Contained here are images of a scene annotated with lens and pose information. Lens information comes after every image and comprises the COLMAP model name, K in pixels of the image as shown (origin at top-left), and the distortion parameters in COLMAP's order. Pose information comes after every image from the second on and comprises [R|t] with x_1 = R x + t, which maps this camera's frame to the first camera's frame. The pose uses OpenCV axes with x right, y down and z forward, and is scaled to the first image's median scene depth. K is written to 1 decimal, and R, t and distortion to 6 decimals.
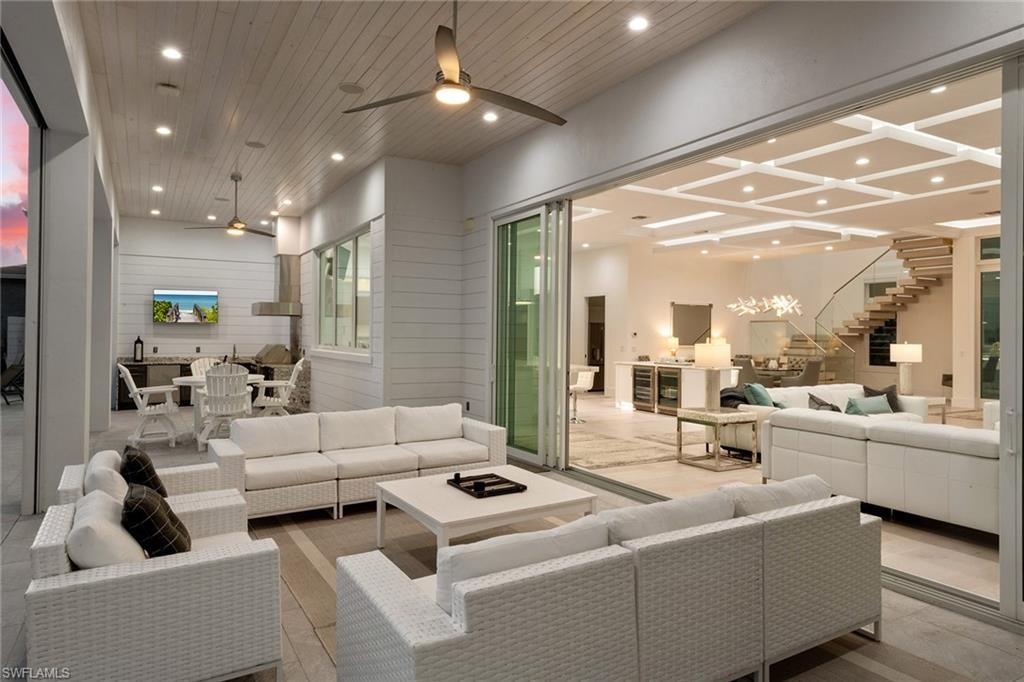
lens RADIAL K [[652.0, 0, 512.5], [0, 652.0, 336.6], [0, 0, 1]] dist [0.000130, -0.000064]
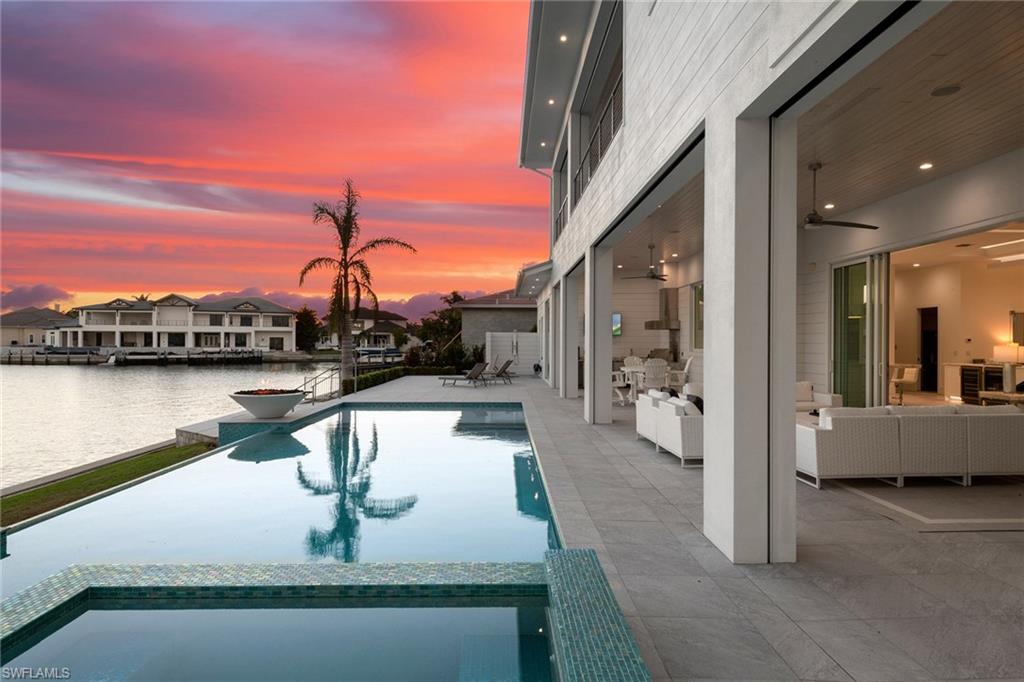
lens RADIAL K [[589.5, 0, 508.2], [0, 589.5, 338.8], [0, 0, 1]] dist [0.004946, -0.001551]
pose [[0.868978, -0.008456, -0.494779, -0.002294], [0.002686, 0.999920, -0.012372, 0.005095], [0.494844, 0.009422, 0.868931, -0.354348]]
